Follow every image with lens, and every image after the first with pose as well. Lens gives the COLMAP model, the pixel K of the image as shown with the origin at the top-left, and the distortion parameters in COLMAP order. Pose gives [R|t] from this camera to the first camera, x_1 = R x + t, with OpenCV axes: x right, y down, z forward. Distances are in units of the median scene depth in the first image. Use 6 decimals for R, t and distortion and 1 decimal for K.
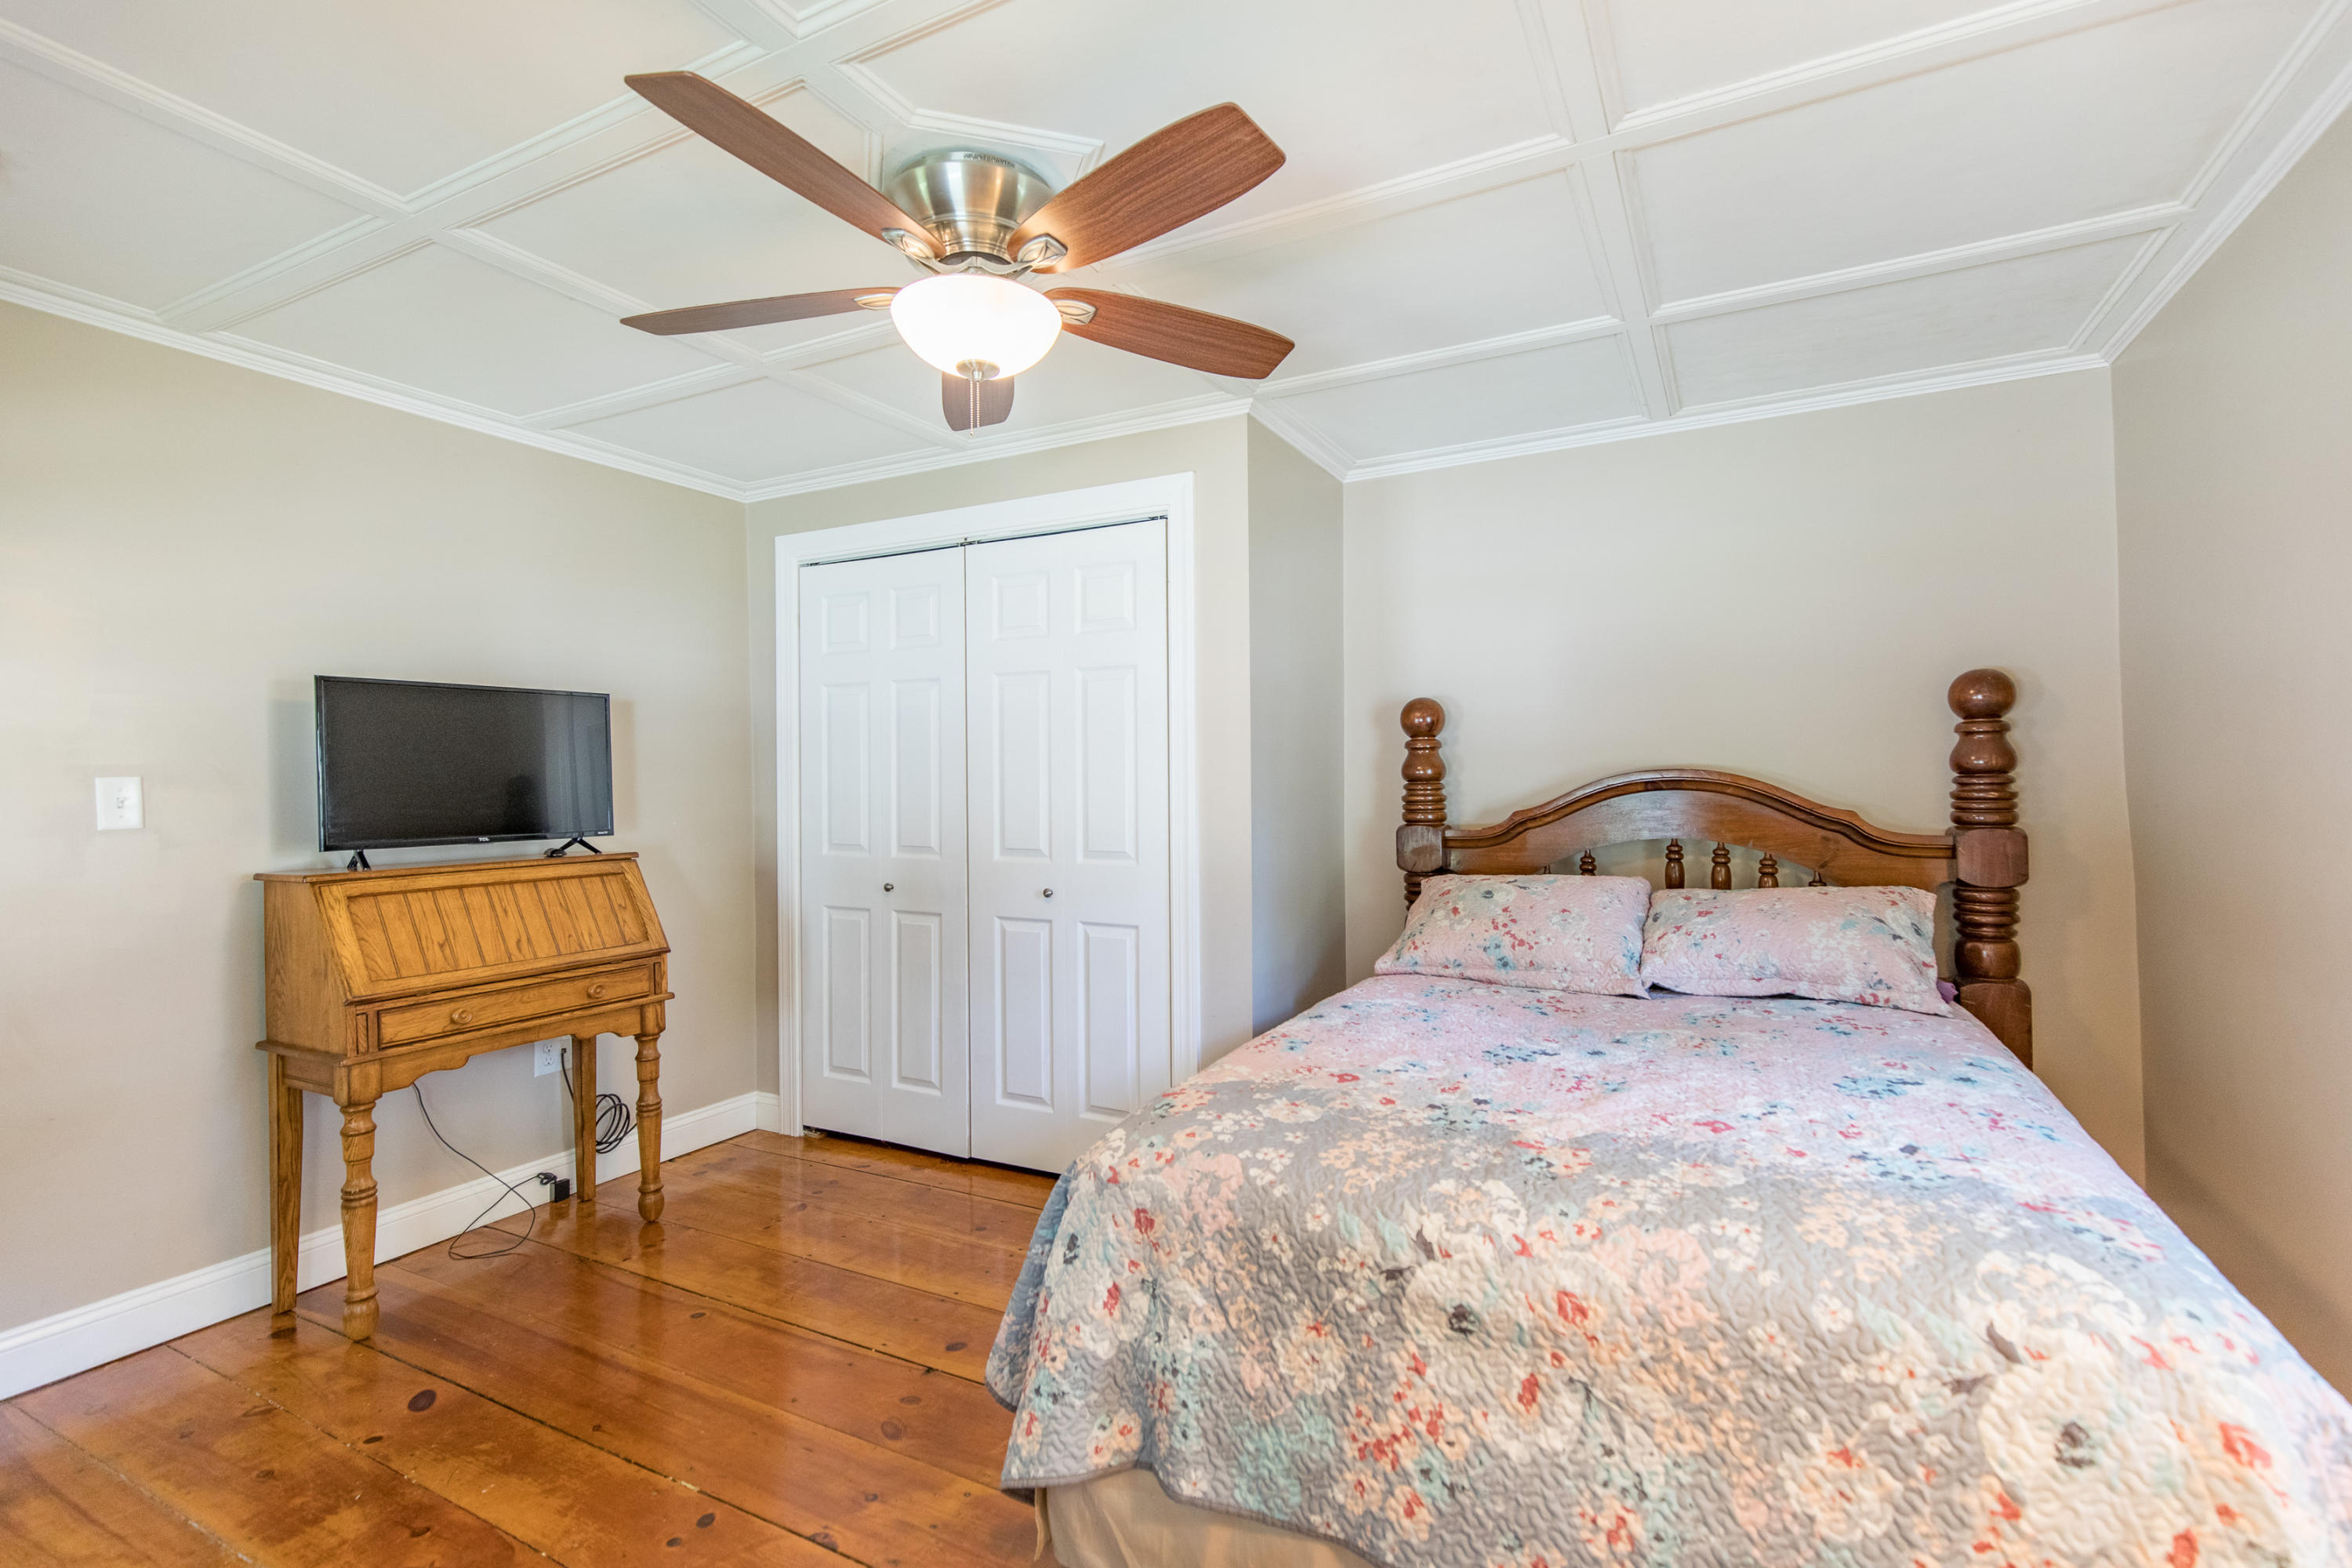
lens RADIAL K [[1068.6, 0, 1170.3], [0, 1068.6, 773.1], [0, 0, 1]] dist [0.011120, -0.000715]
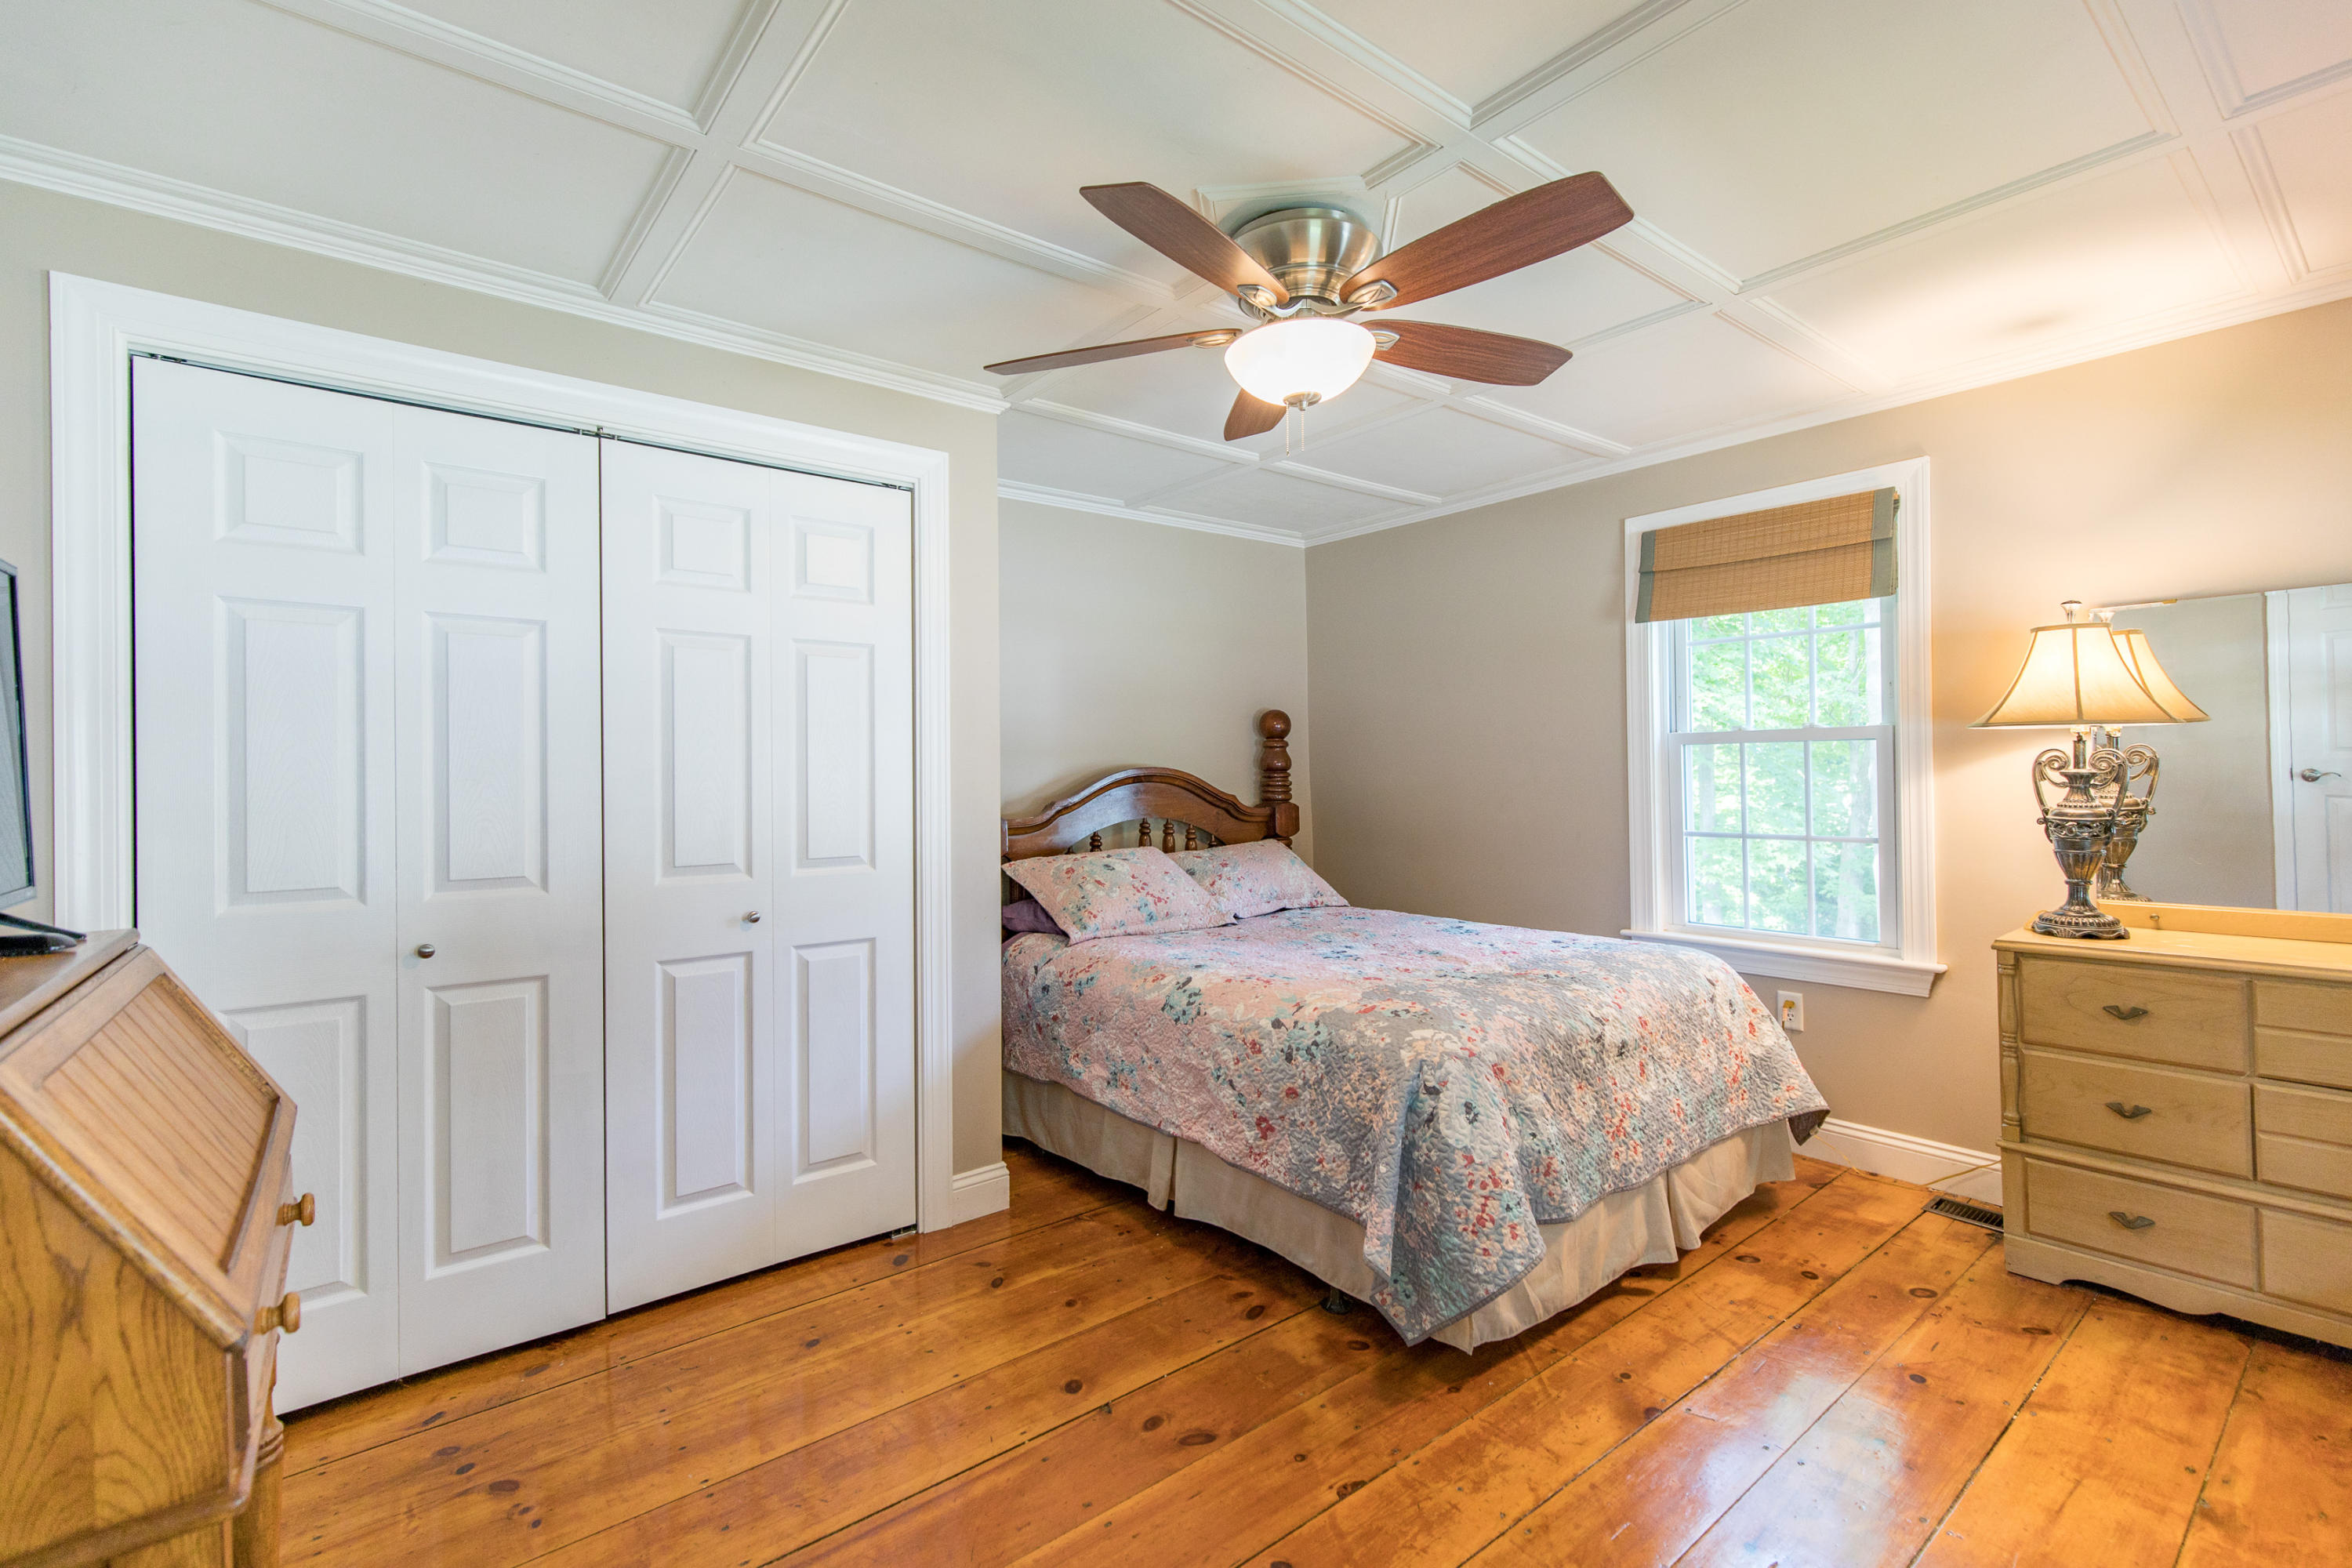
lens RADIAL K [[1068.6, 0, 1216.1], [0, 1068.6, 769.1], [0, 0, 1]] dist [0.011120, -0.000715]
pose [[0.376449, 0.007573, 0.926407, -1.053559], [0.003050, 0.999951, -0.009413, 0.016729], [-0.926432, 0.006369, 0.376407, 0.564041]]
